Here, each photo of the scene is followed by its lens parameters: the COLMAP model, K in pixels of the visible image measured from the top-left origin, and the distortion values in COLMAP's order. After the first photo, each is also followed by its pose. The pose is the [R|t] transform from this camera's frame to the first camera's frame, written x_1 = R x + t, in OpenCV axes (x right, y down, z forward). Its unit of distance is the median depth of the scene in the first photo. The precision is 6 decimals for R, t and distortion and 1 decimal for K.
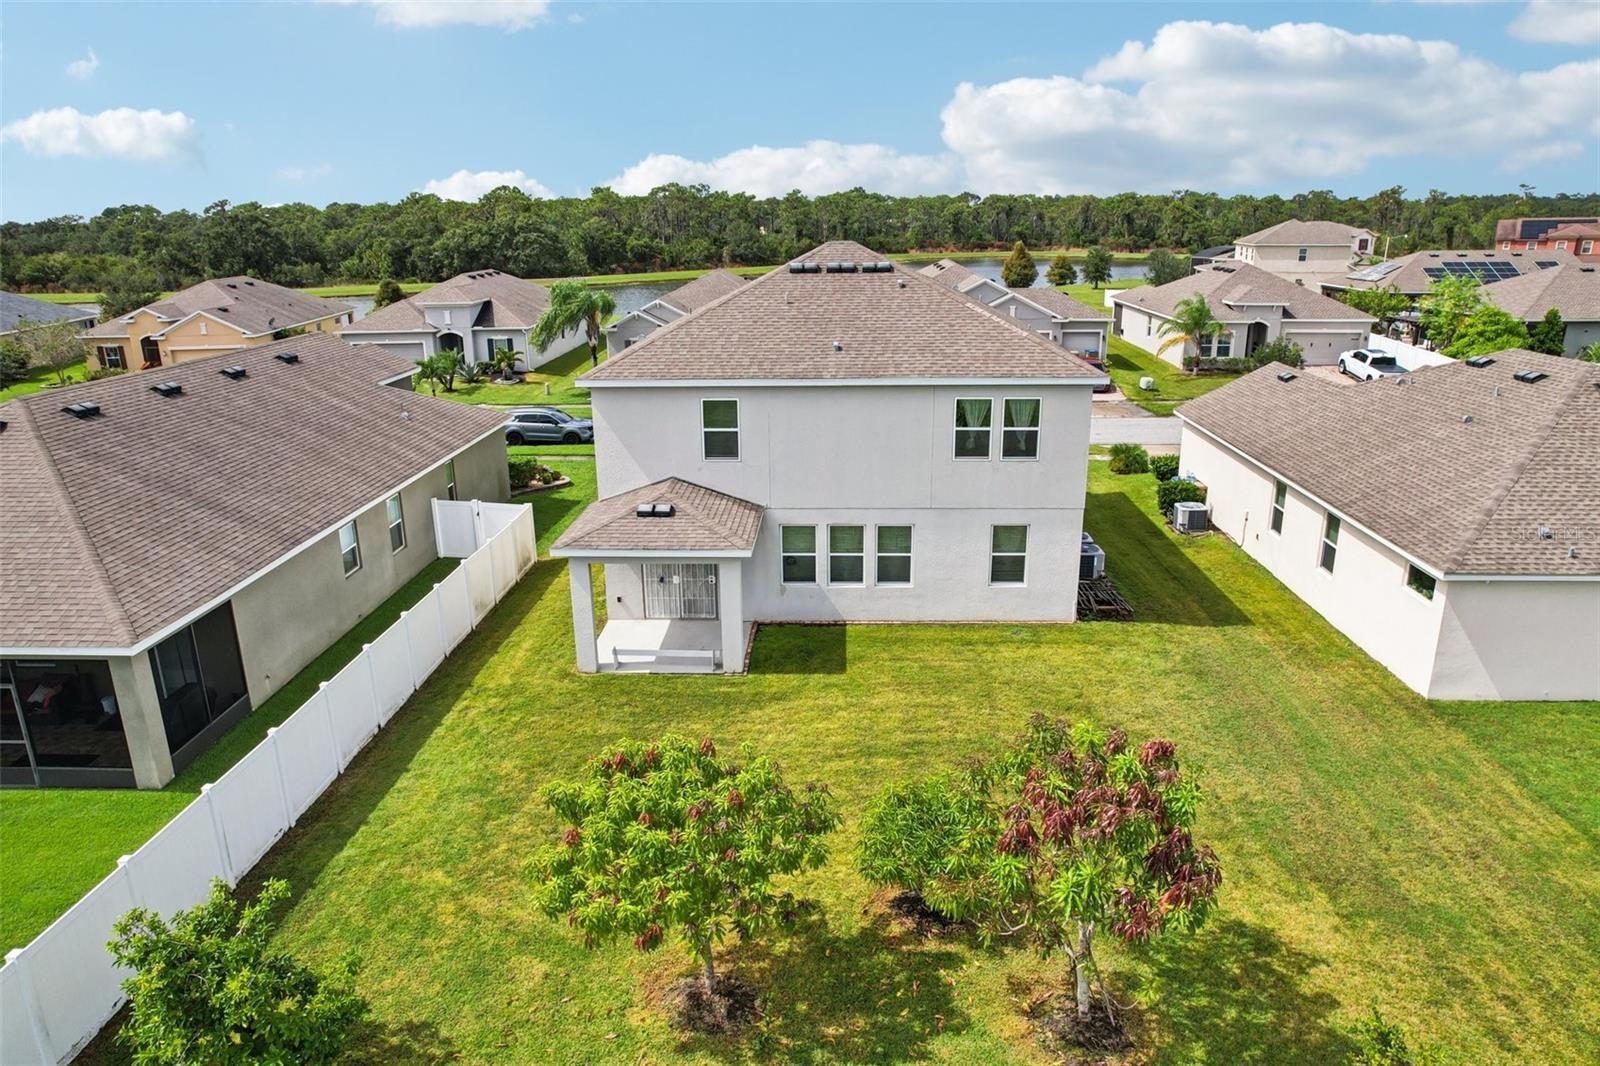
lens RADIAL K [[1031.2, 0, 799.4], [0, 1031.2, 542.3], [0, 0, 1]] dist [-0.080828, 0.071901]
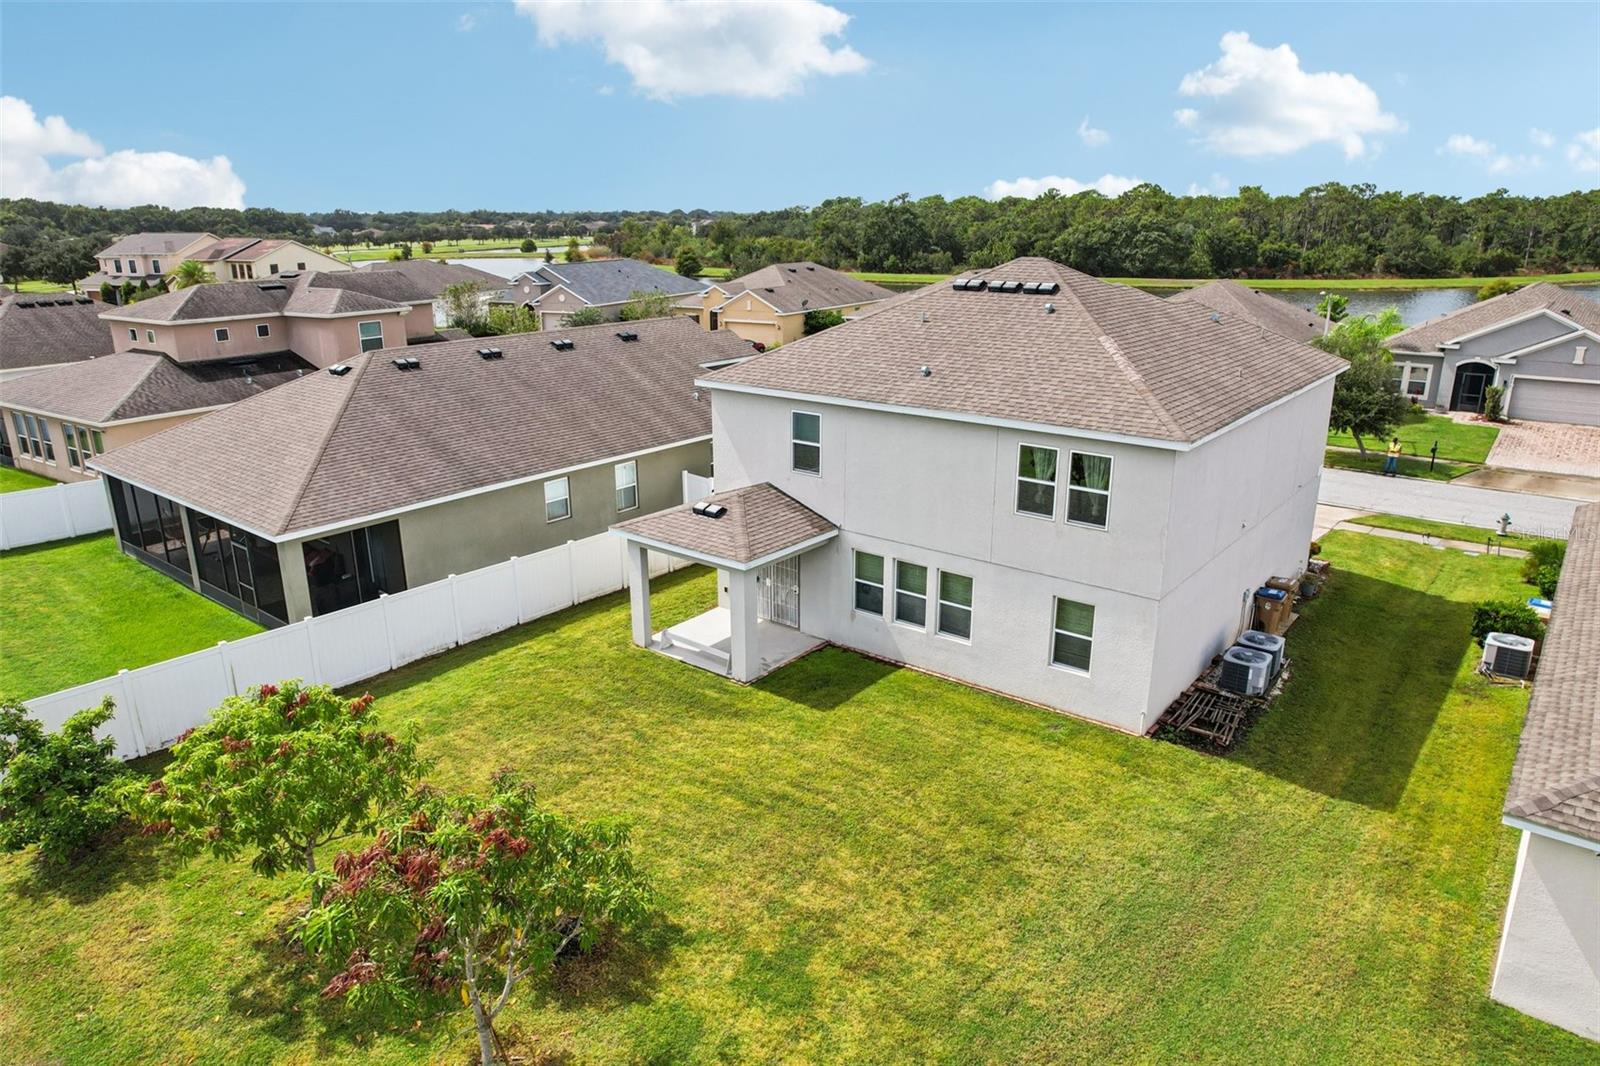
lens RADIAL K [[1031.2, 0, 808.5], [0, 1031.2, 527.8], [0, 0, 1]] dist [-0.080828, 0.071901]
pose [[0.811528, 0.179668, -0.556004, 0.470284], [-0.184574, 0.981655, 0.047815, -0.073229], [0.554395, 0.063821, 0.829803, 0.170687]]
